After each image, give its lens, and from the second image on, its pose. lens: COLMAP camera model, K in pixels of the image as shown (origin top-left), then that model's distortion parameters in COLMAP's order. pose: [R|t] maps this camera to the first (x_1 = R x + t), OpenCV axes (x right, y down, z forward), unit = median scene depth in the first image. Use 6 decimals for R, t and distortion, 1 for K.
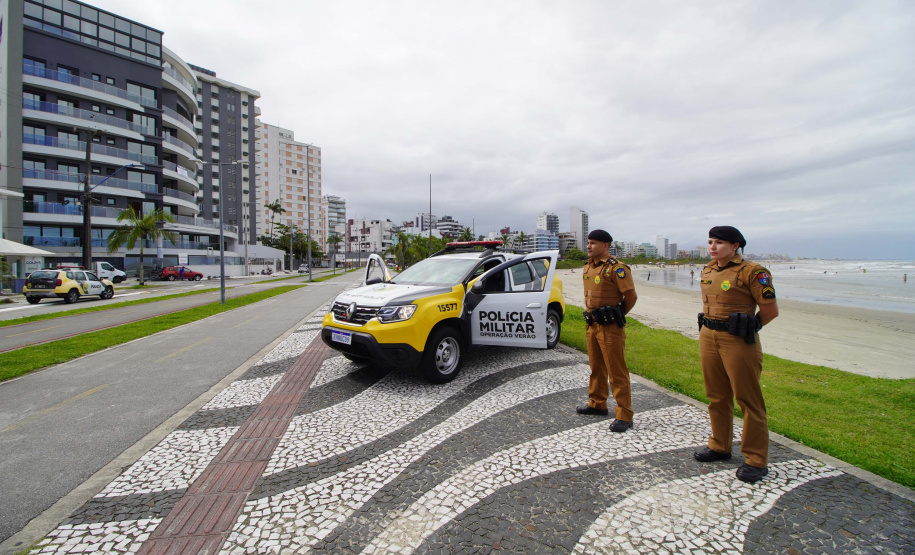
lens RADIAL K [[402.7, 0, 454.6], [0, 402.7, 268.3], [0, 0, 1]] dist [-0.001407, -0.011377]
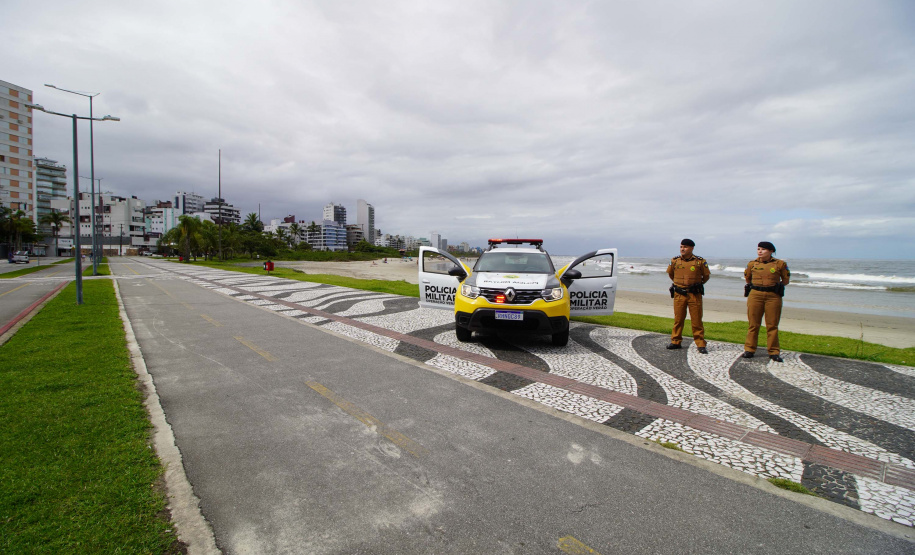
lens RADIAL K [[402.7, 0, 454.6], [0, 402.7, 268.3], [0, 0, 1]] dist [-0.001407, -0.011377]
pose [[0.864469, -0.001323, 0.502684, -0.787021], [-0.008949, 0.999798, 0.018022, 0.004580], [-0.502606, -0.020078, 0.864282, 0.016172]]
